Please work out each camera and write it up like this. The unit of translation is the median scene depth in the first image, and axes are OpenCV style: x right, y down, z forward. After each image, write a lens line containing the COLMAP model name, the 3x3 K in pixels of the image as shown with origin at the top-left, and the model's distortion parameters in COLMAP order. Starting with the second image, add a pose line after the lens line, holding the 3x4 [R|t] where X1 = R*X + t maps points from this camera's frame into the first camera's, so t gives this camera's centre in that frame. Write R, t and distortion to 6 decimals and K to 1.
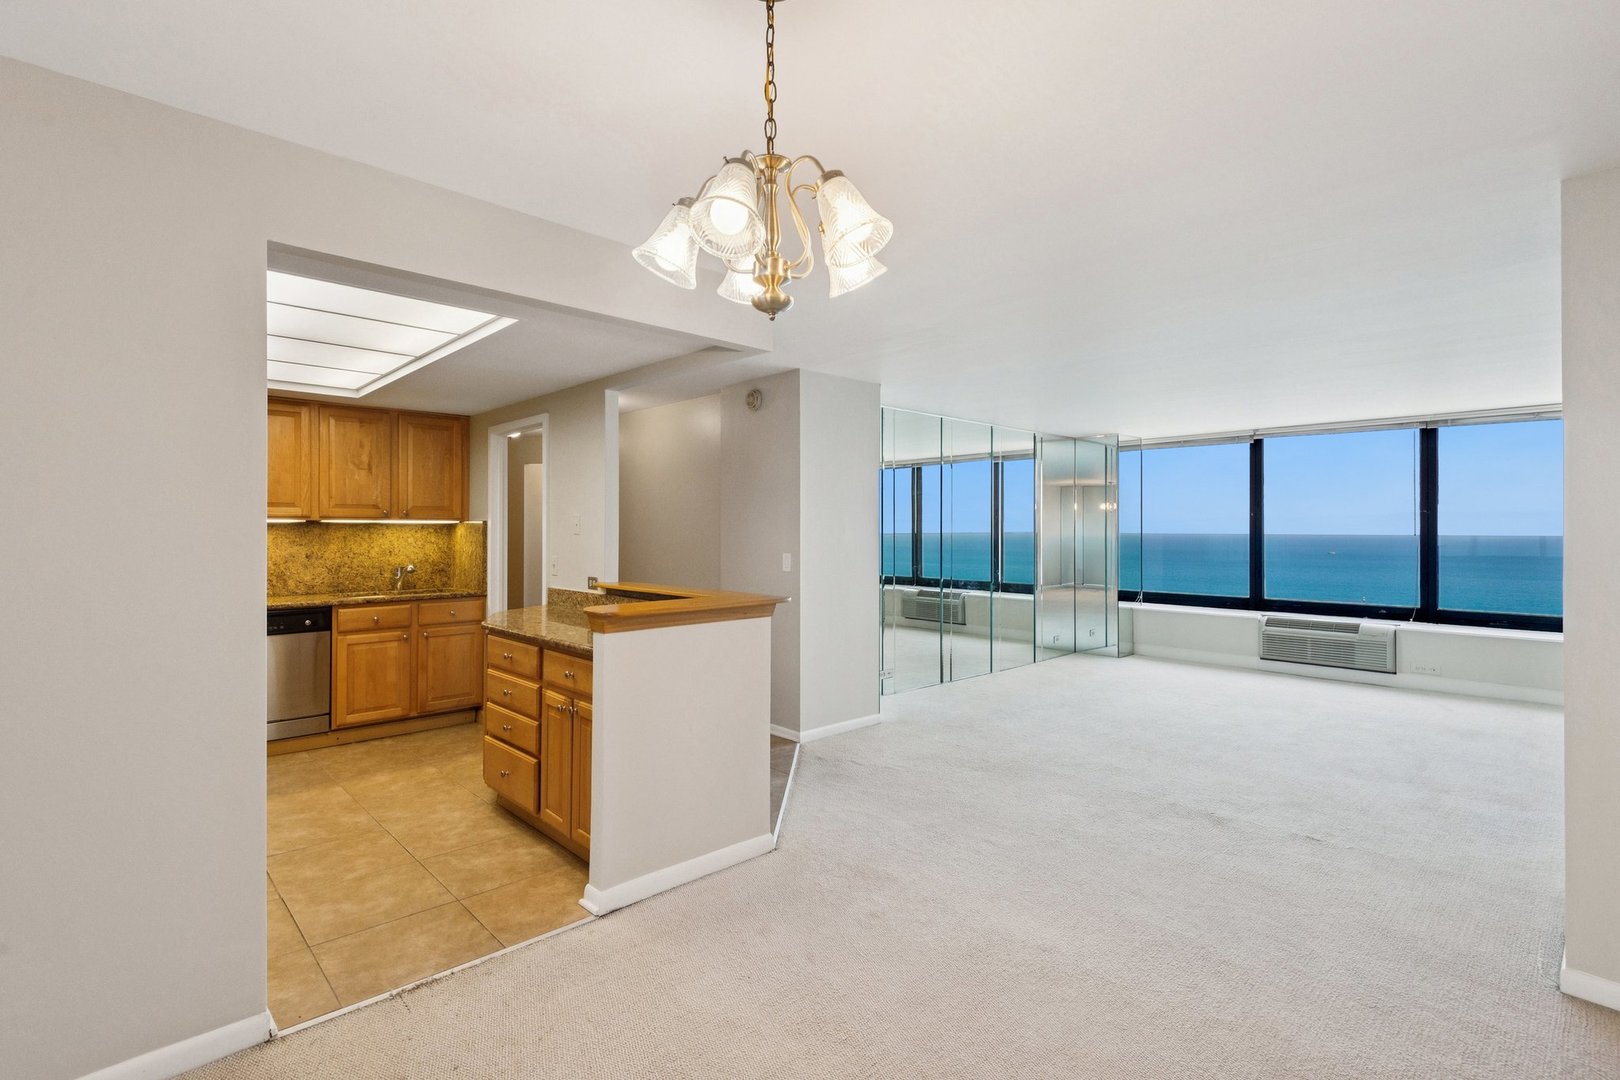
lens RADIAL K [[754.6, 0, 817.5], [0, 754.6, 522.7], [0, 0, 1]] dist [0.021769, -0.000485]
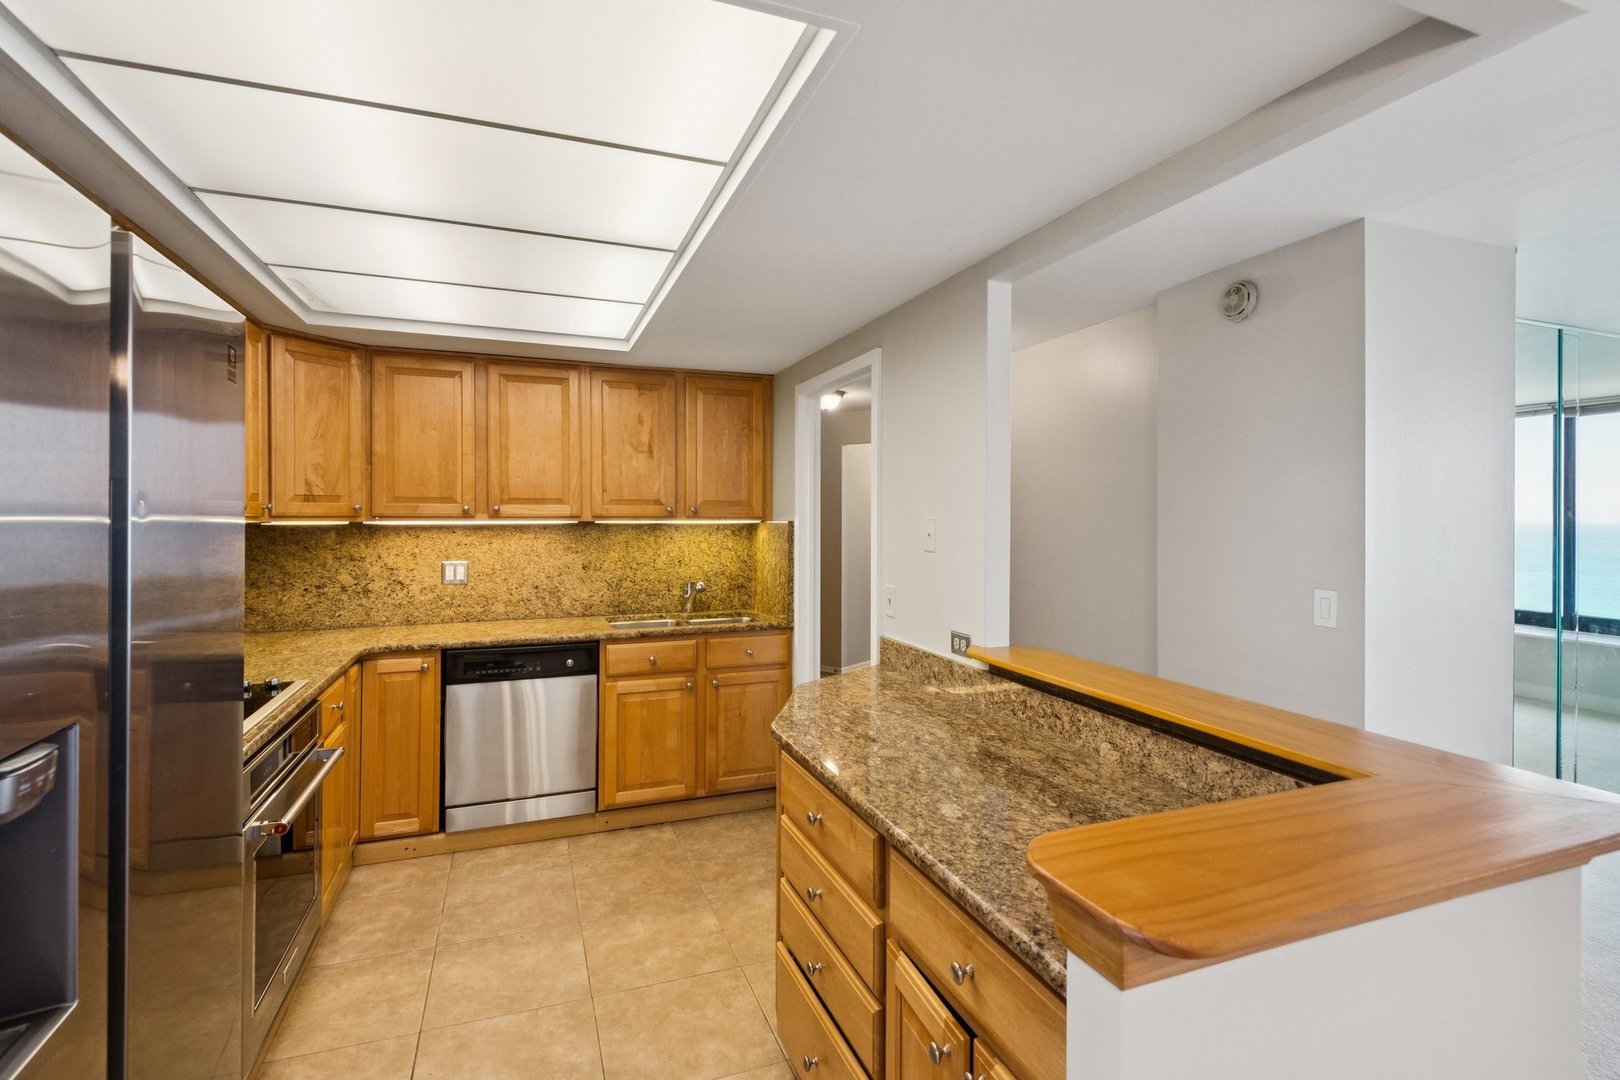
lens RADIAL K [[754.6, 0, 817.5], [0, 754.6, 522.7], [0, 0, 1]] dist [0.021769, -0.000485]
pose [[0.920701, 0.006216, -0.390219, -0.152039], [0.001317, 0.999818, 0.019032, -0.015239], [0.390266, -0.018036, 0.920526, 0.386732]]
